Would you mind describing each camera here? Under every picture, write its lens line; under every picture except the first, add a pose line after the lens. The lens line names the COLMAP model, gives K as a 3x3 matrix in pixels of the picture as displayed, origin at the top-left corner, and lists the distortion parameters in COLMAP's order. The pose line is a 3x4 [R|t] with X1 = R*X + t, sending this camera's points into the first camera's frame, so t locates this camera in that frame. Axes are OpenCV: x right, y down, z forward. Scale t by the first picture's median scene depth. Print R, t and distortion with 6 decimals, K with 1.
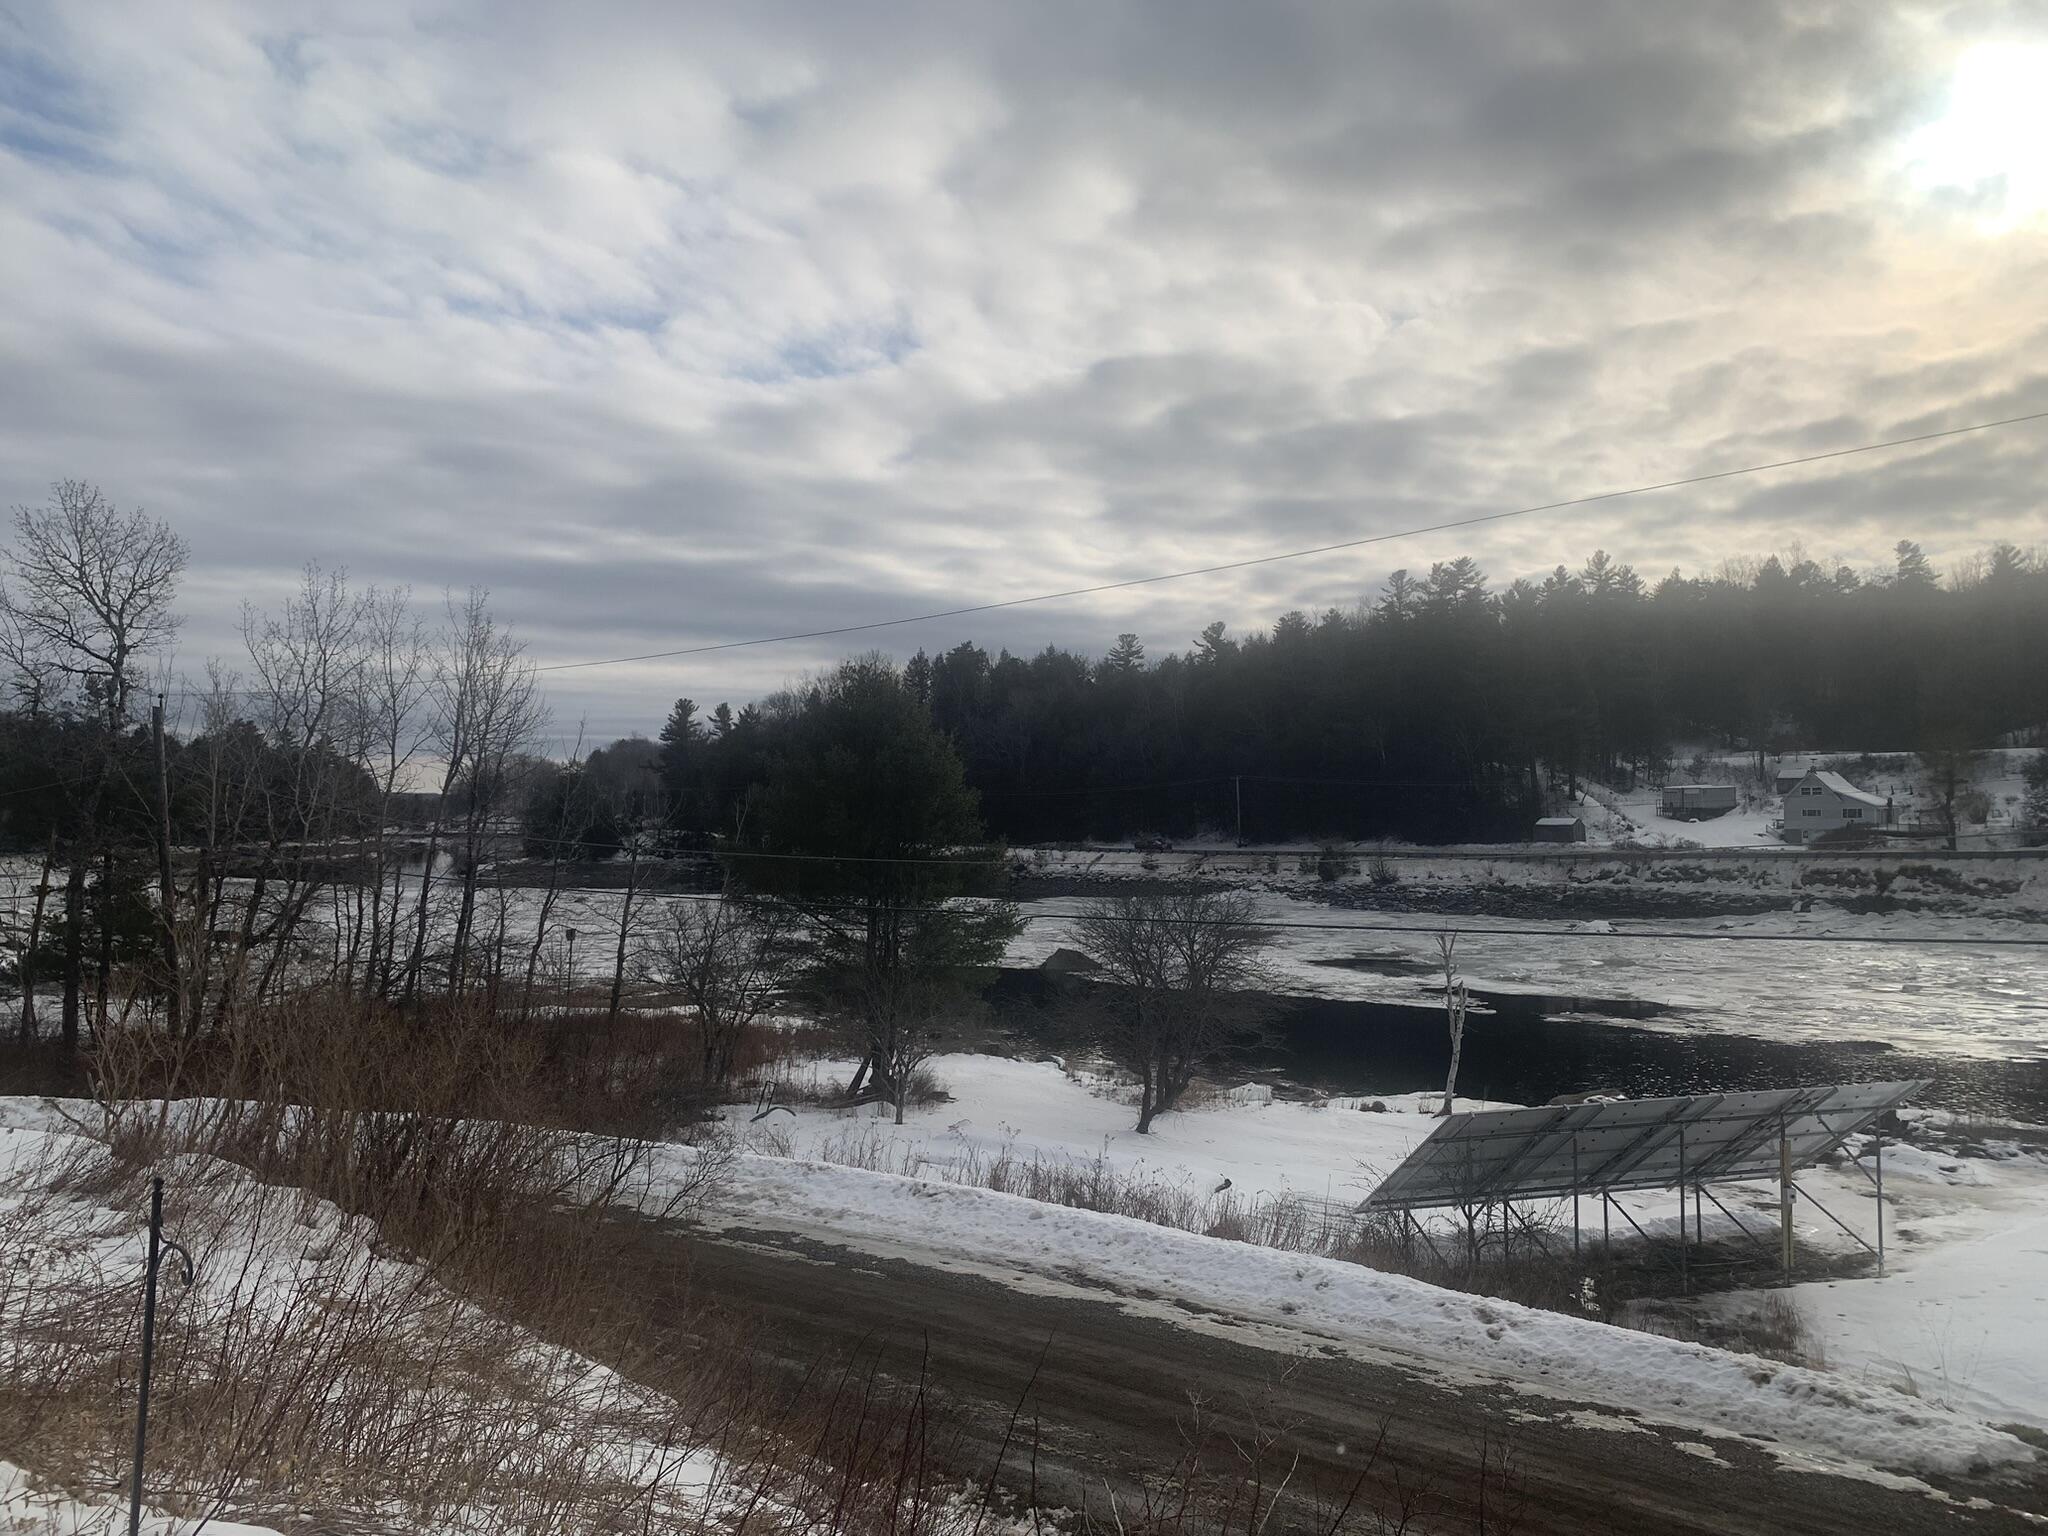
lens RADIAL K [[1581.0, 0, 984.9], [0, 1581.0, 761.8], [0, 0, 1]] dist [0.001966, -0.023066]
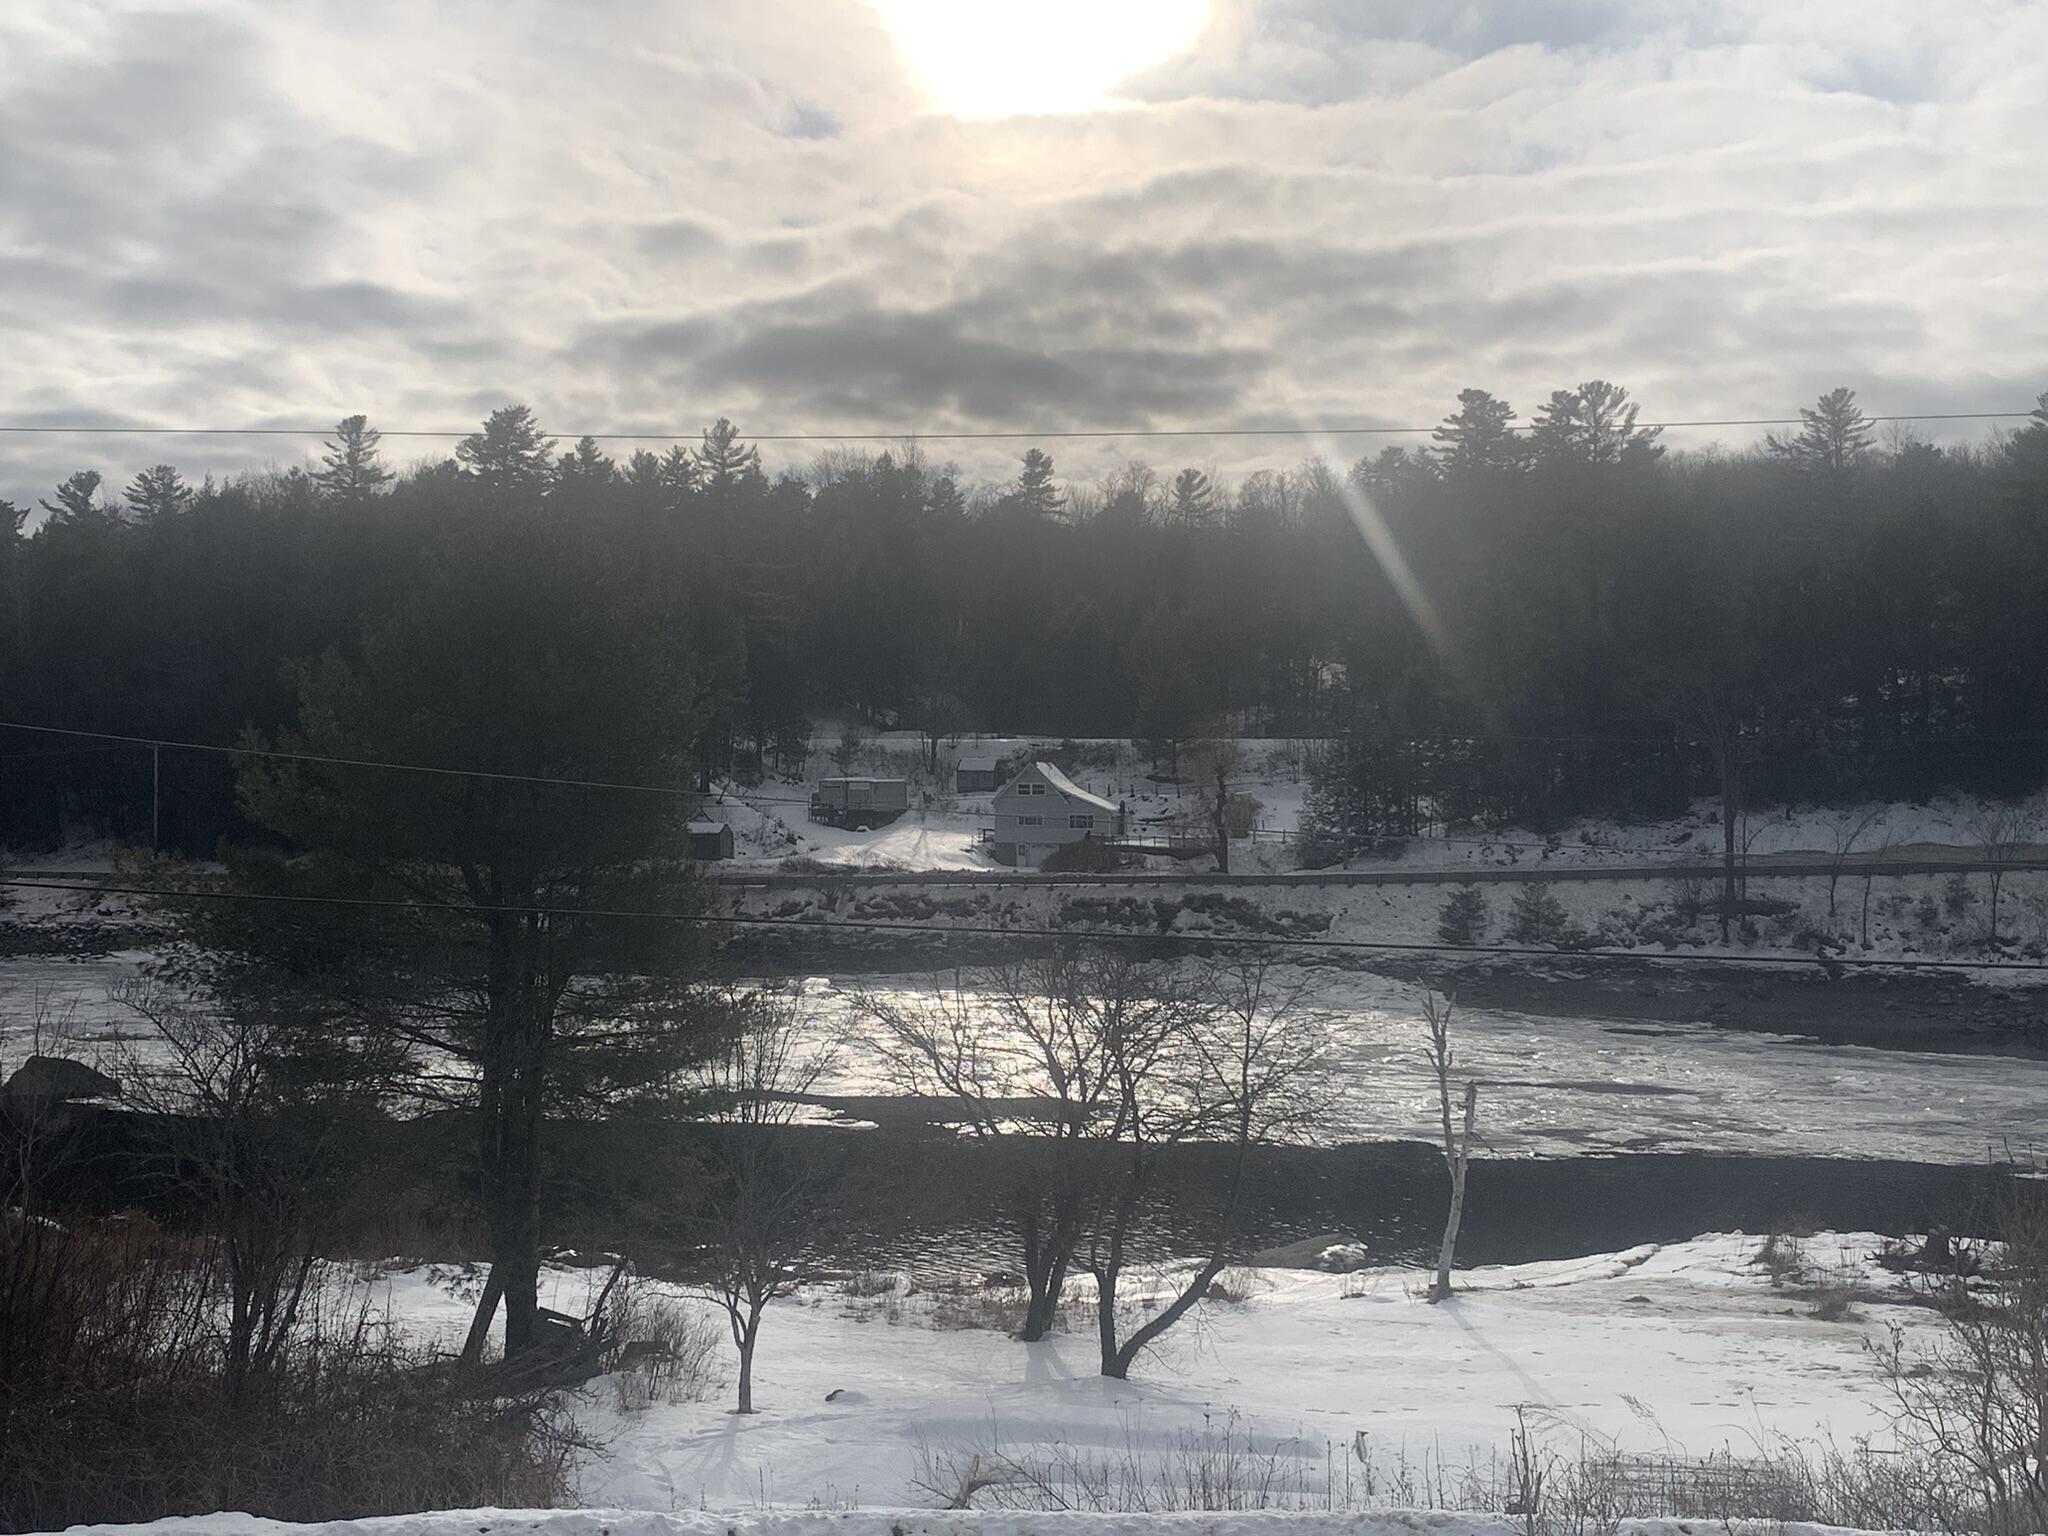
lens RADIAL K [[2489.6, 0, 1033.2], [0, 2489.6, 786.2], [0, 0, 1]] dist [0.058398, 0.000000]
pose [[0.830756, 0.022375, 0.556187, -0.099627], [-0.034514, 0.999340, 0.011349, 0.004309], [-0.555566, -0.028625, 0.830980, 0.070135]]
